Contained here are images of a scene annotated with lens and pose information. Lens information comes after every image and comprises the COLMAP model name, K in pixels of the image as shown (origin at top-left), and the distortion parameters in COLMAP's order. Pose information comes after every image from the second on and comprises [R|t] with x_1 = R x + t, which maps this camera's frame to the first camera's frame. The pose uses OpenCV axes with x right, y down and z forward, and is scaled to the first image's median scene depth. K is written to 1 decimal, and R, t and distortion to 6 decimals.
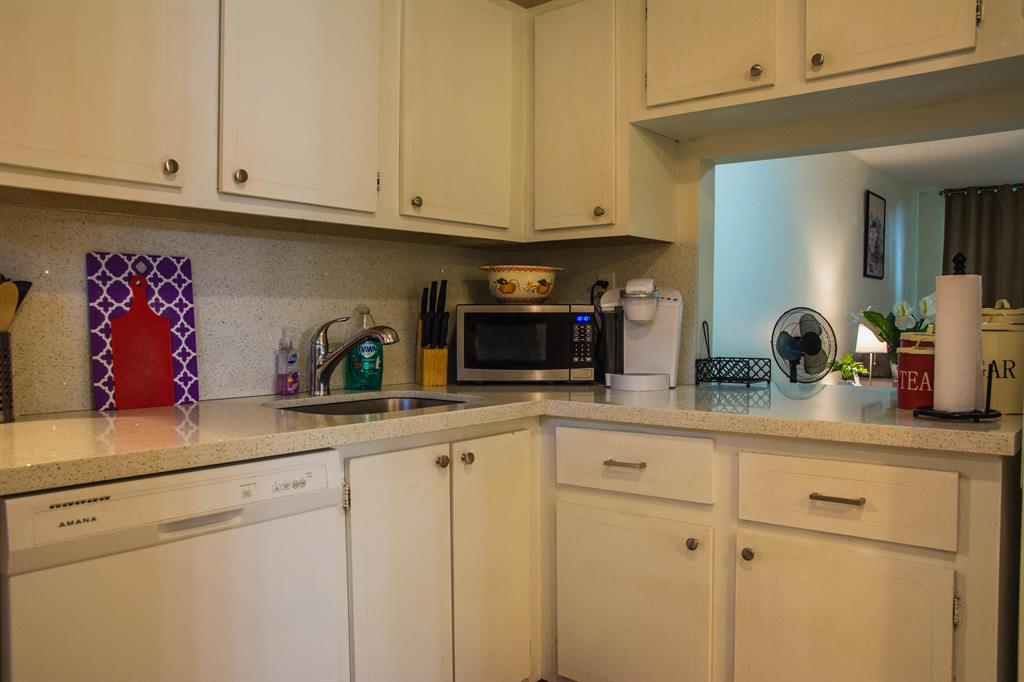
lens RADIAL K [[763.9, 0, 512.0], [0, 763.9, 343.5], [0, 0, 1]] dist [-0.089806, 0.076410]
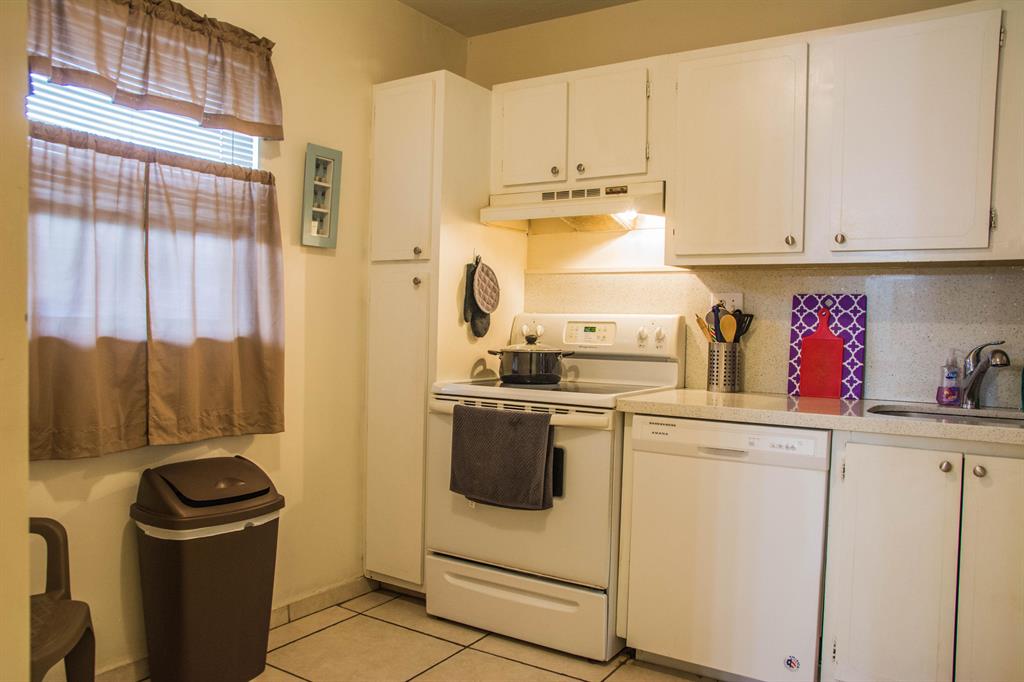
lens RADIAL K [[763.9, 0, 512.4], [0, 763.9, 343.3], [0, 0, 1]] dist [-0.089806, 0.076410]
pose [[0.143671, 0.026857, -0.989261, 0.880555], [-0.054855, 0.998311, 0.019136, -0.016105], [0.988104, 0.051517, 0.144901, 0.173996]]
